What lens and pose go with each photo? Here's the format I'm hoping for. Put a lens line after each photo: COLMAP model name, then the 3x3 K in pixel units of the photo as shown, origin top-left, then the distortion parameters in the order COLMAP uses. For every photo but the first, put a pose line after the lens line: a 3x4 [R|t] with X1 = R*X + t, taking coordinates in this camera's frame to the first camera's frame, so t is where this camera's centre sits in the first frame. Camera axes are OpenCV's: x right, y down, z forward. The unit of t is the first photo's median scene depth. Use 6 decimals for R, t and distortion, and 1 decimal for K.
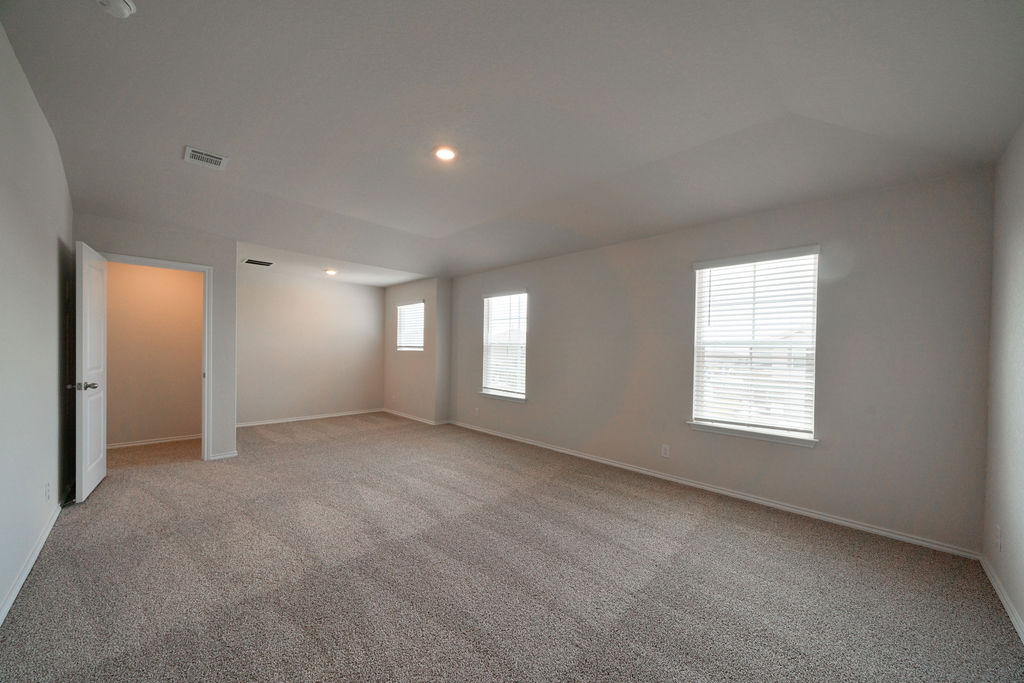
lens RADIAL K [[382.5, 0, 511.1], [0, 382.5, 345.0], [0, 0, 1]] dist [0.001213, 0.000159]
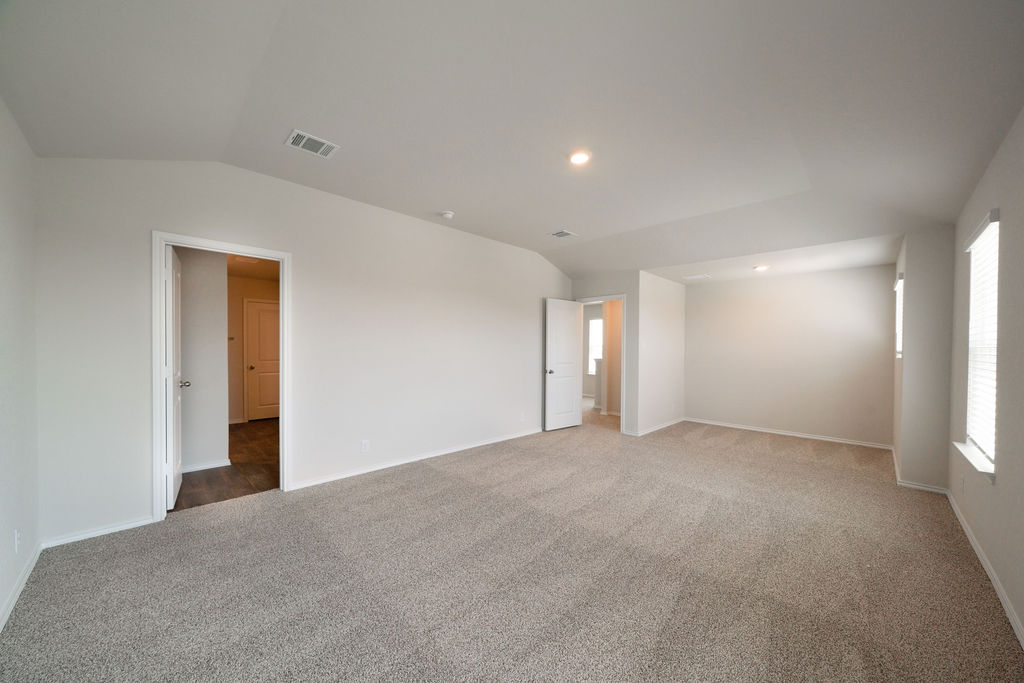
lens RADIAL K [[382.5, 0, 508.9], [0, 382.5, 350.4], [0, 0, 1]] dist [0.001213, 0.000159]
pose [[-0.034258, -0.013075, -0.999327, 0.783388], [-0.000601, 0.999915, -0.013063, 0.022752], [0.999413, 0.000153, -0.034263, 0.811152]]
